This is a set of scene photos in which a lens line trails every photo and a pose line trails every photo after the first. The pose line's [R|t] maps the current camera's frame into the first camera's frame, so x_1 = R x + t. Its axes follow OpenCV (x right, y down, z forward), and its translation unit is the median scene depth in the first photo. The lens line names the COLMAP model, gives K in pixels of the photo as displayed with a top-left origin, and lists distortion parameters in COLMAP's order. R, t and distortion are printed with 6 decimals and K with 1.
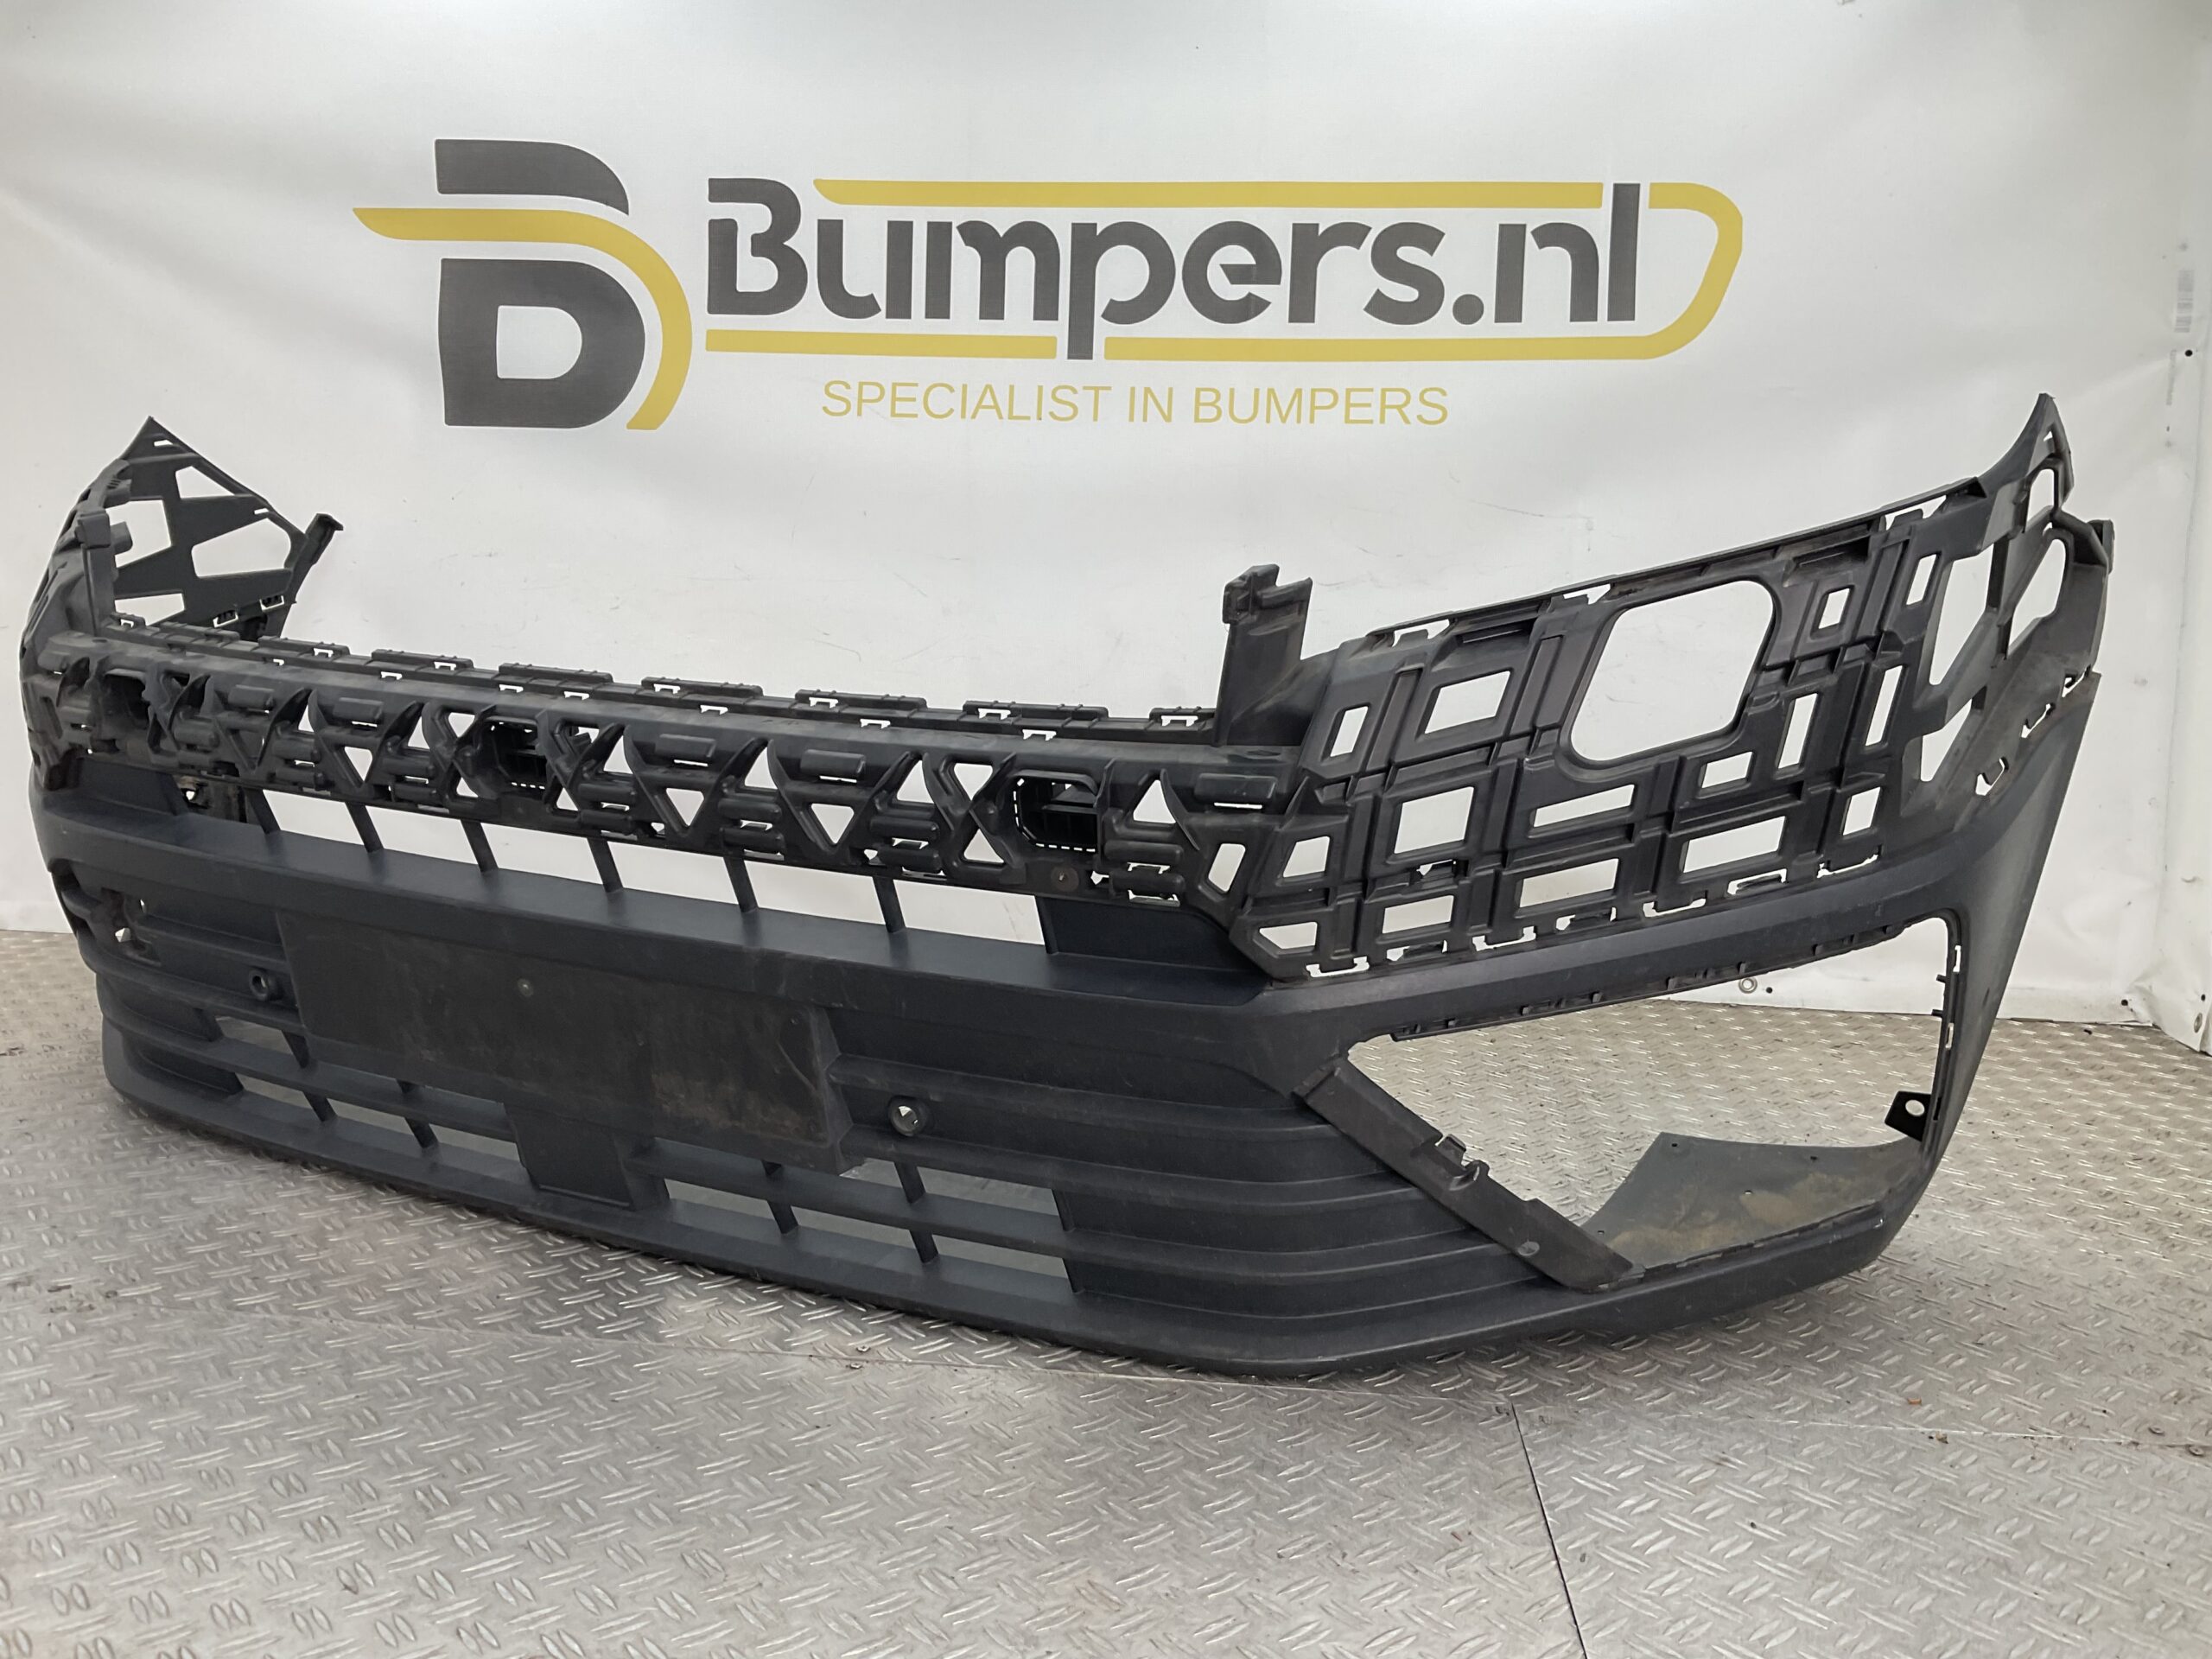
lens RADIAL K [[1832.6, 0, 1106.0], [0, 1832.6, 829.5], [0, 0, 1]] dist [0.115904, -0.236932]
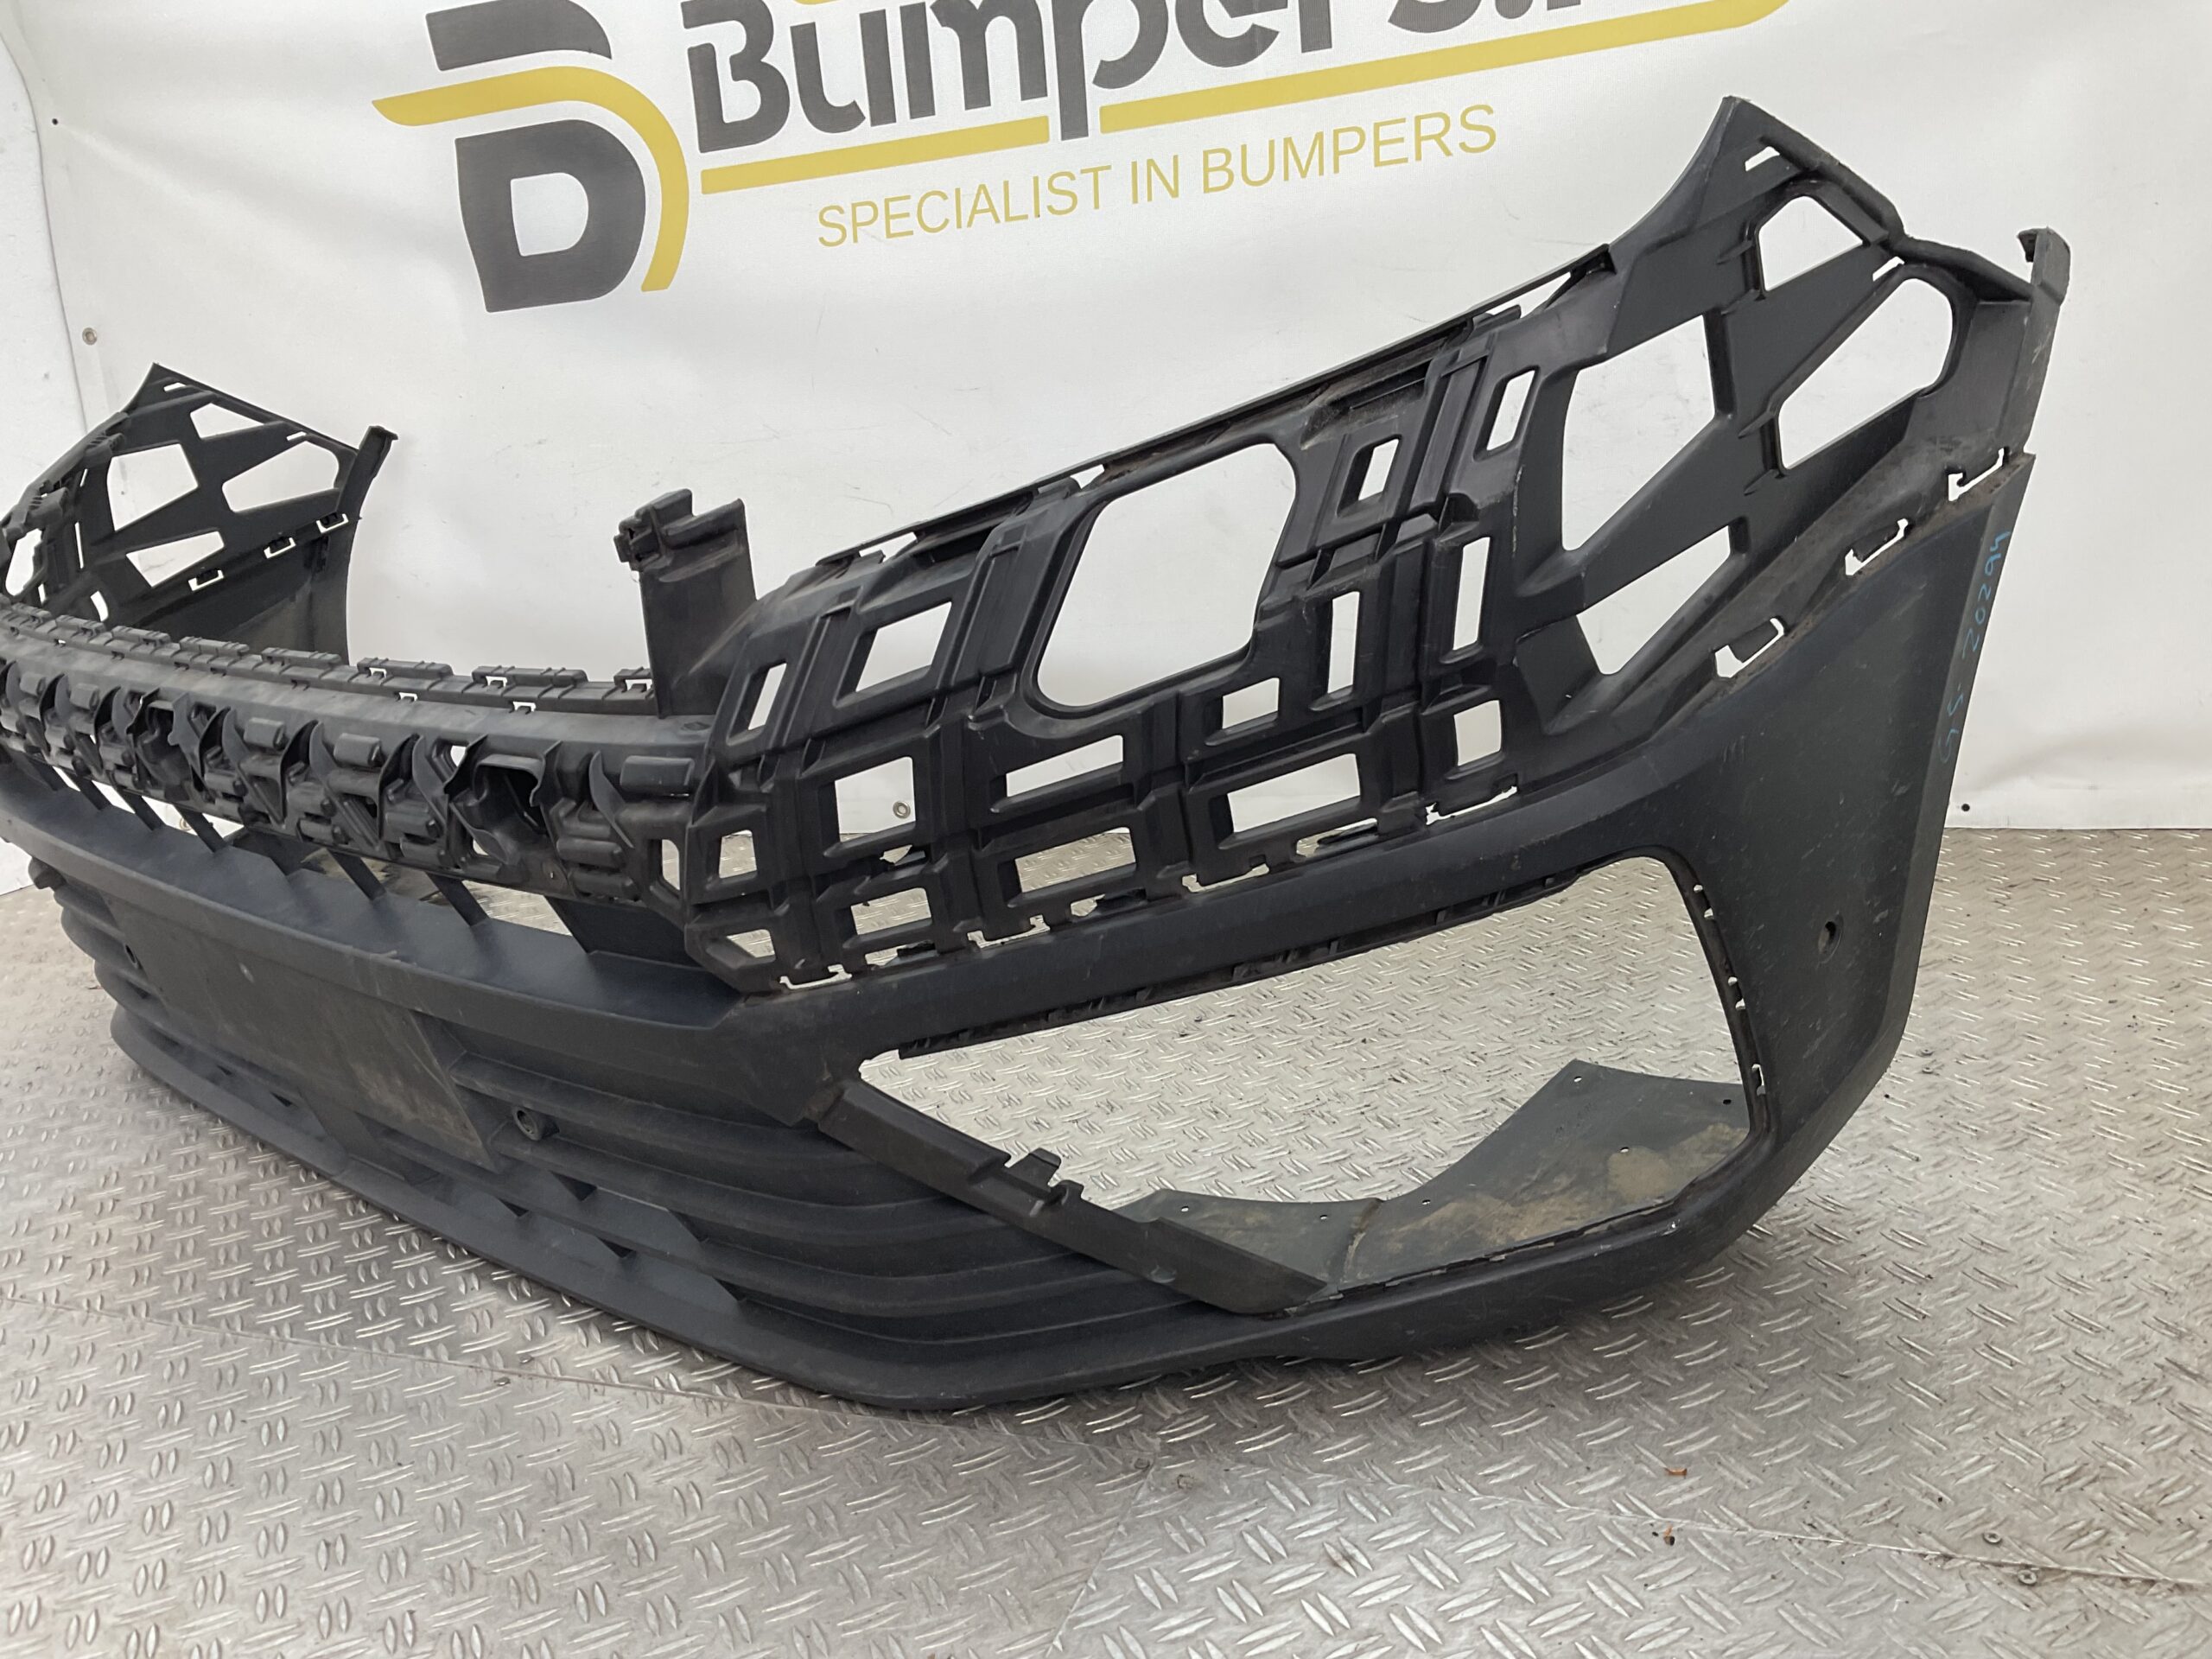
lens RADIAL K [[1843.5, 0, 1106.0], [0, 1843.5, 829.5], [0, 0, 1]] dist [0.106727, -0.237727]
pose [[0.954483, -0.056658, -0.292835, 0.264362], [0.095619, 0.988099, 0.120487, -0.041304], [0.282524, -0.143004, 0.948541, 0.138251]]
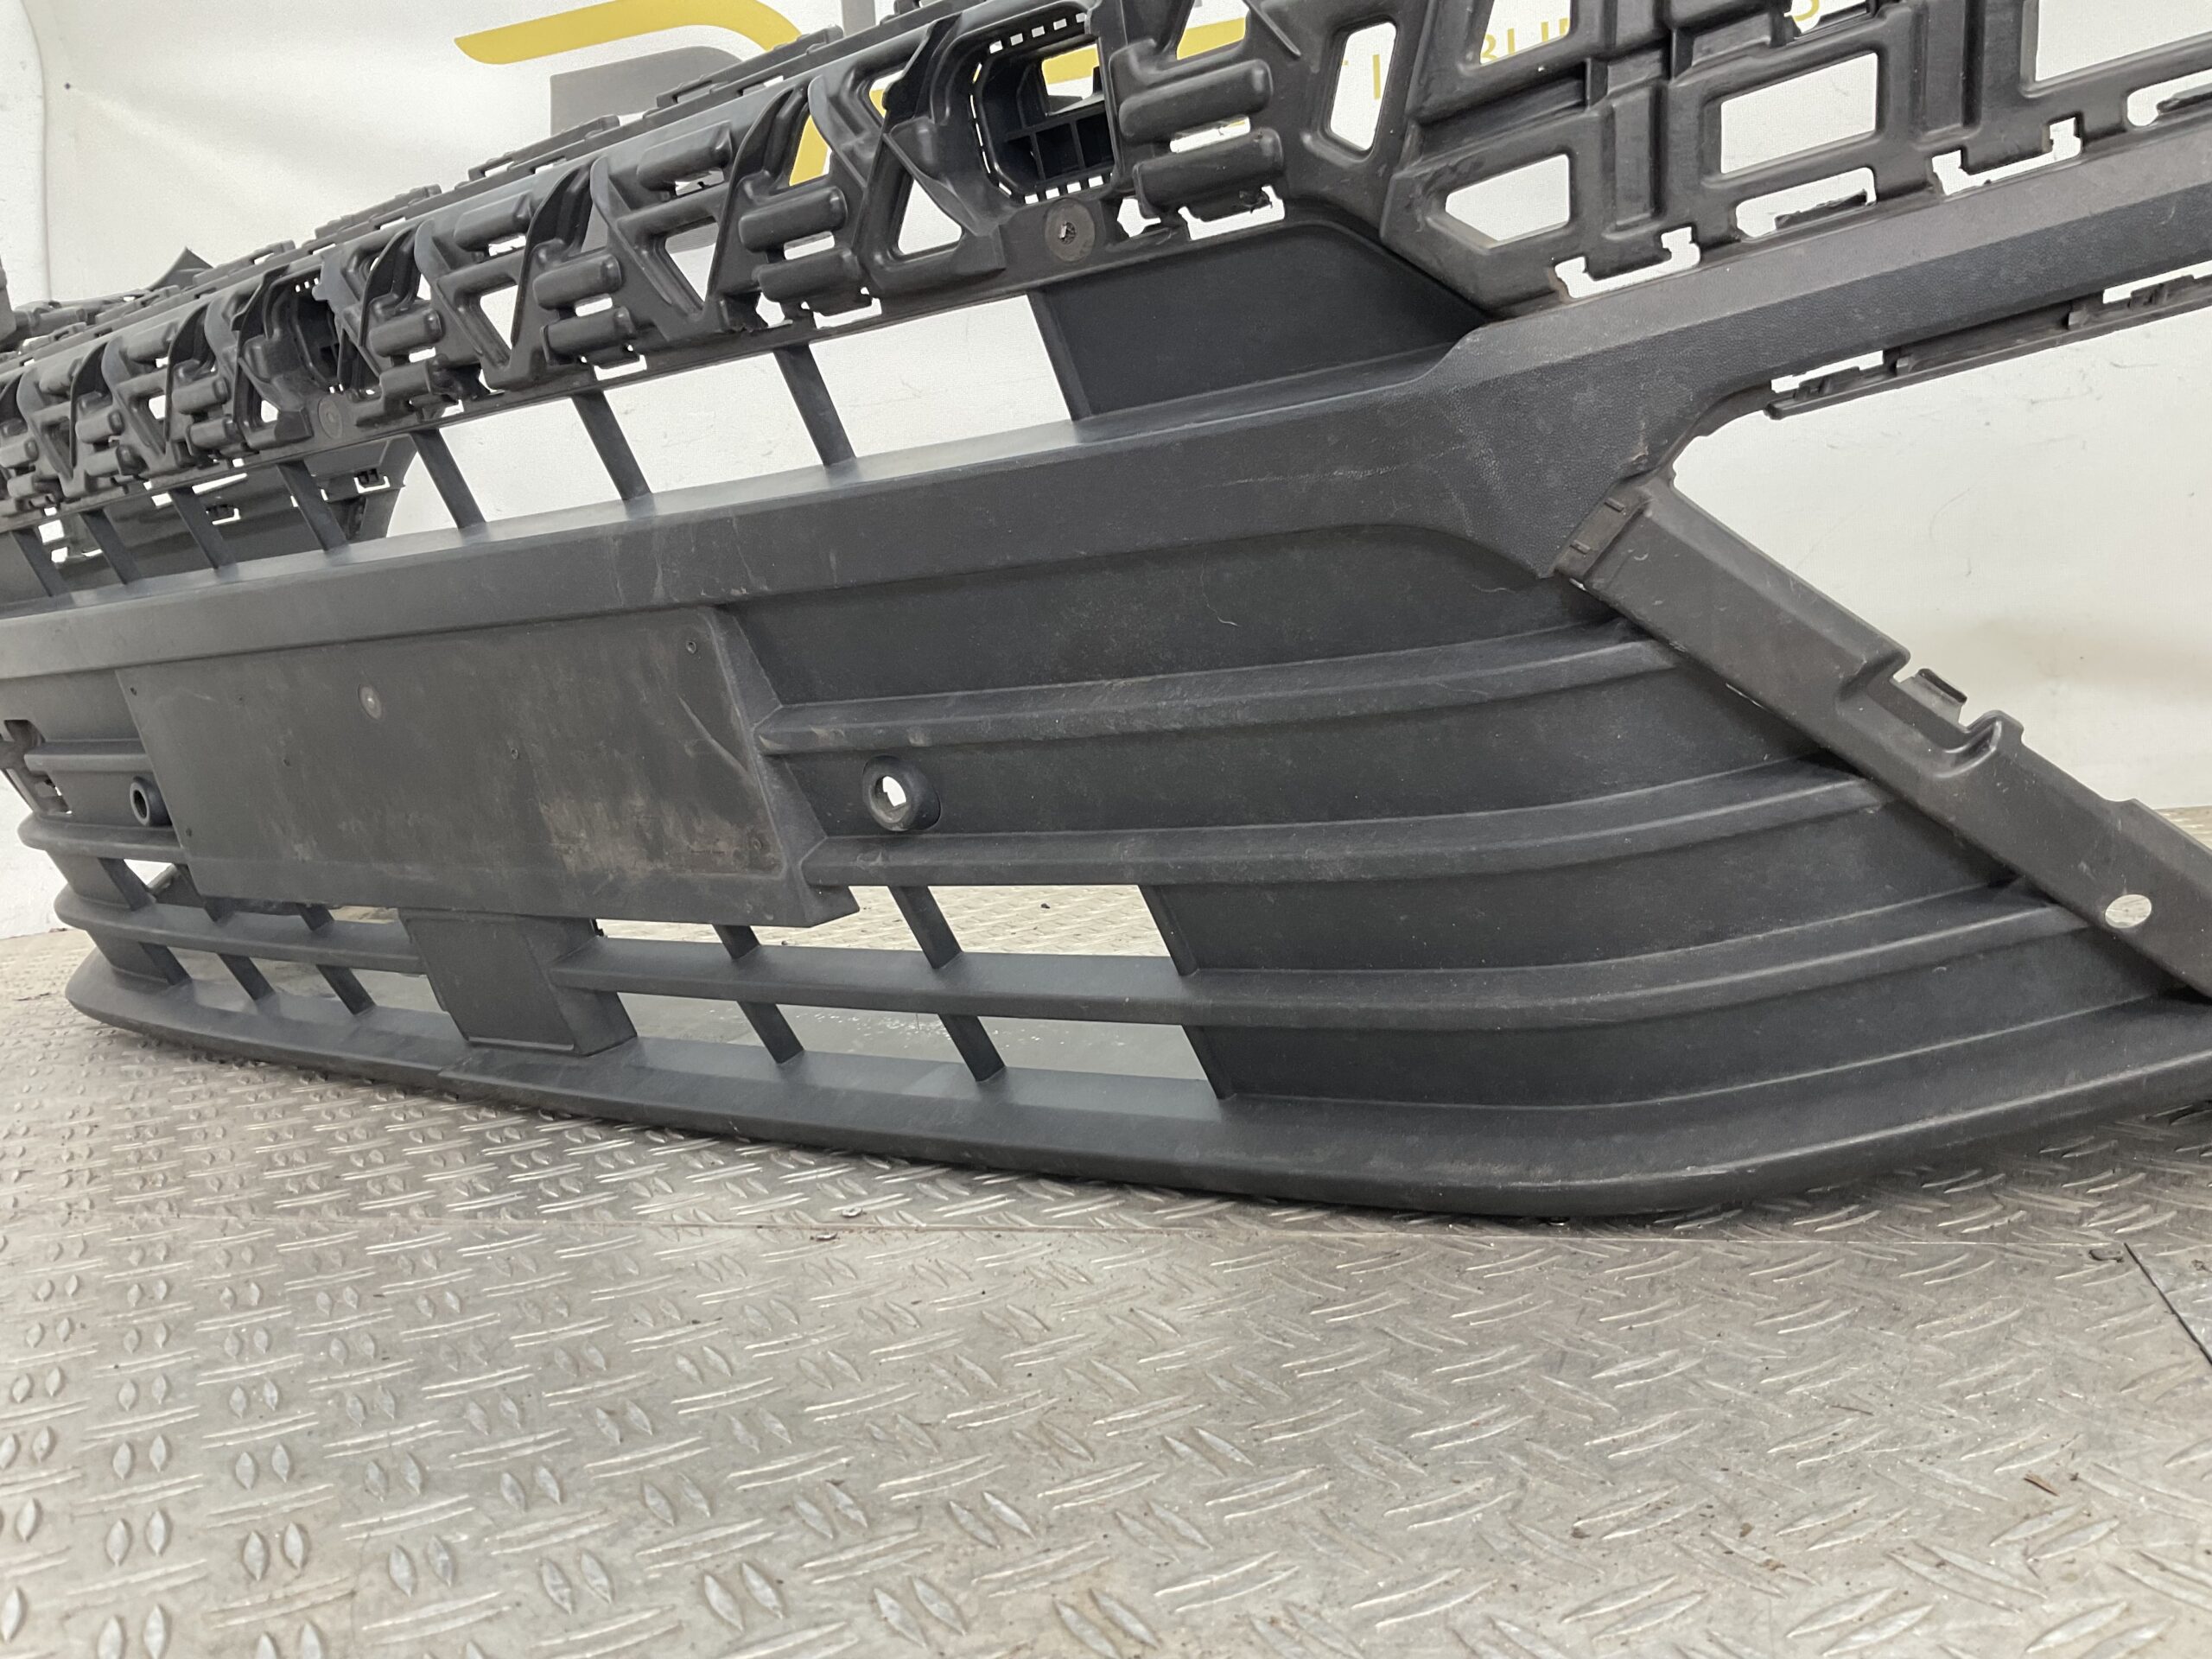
lens RADIAL K [[1832.6, 0, 1106.0], [0, 1832.6, 829.5], [0, 0, 1]] dist [0.115904, -0.236932]
pose [[0.972186, -0.091410, -0.215634, 0.046045], [0.079453, 0.994814, -0.063503, 0.124508], [0.220320, 0.044604, 0.974407, 0.279515]]
